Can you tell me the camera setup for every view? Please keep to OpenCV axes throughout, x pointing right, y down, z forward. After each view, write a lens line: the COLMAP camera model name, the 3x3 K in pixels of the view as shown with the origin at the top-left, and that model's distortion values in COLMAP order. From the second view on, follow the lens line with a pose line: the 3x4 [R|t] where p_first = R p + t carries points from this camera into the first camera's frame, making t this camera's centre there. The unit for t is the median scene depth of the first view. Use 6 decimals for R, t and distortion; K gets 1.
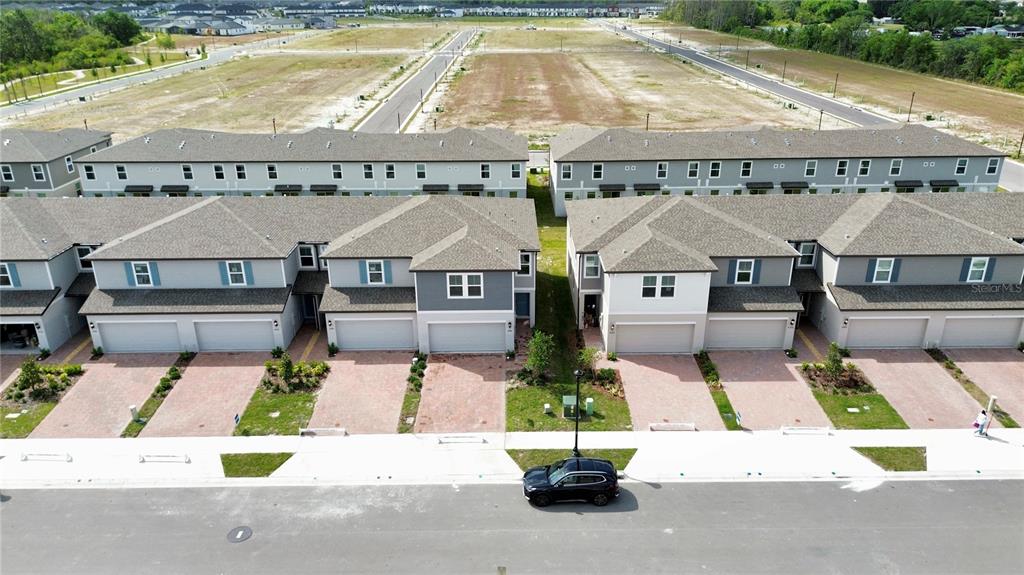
lens RADIAL K [[724.8, 0, 520.4], [0, 724.8, 283.5], [0, 0, 1]] dist [0.048331, -0.038651]
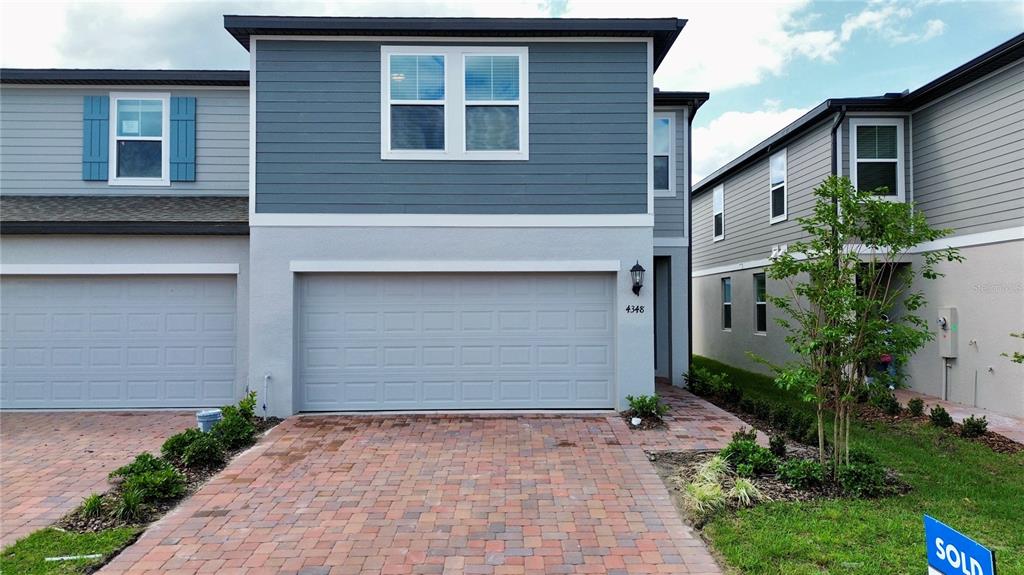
lens RADIAL K [[724.8, 0, 514.2], [0, 724.8, 287.7], [0, 0, 1]] dist [0.048331, -0.038651]
pose [[0.999998, -0.000085, -0.001782, -0.054941], [-0.000633, 0.916977, -0.398941, 0.156485], [0.001667, 0.398941, 0.916975, 0.788387]]
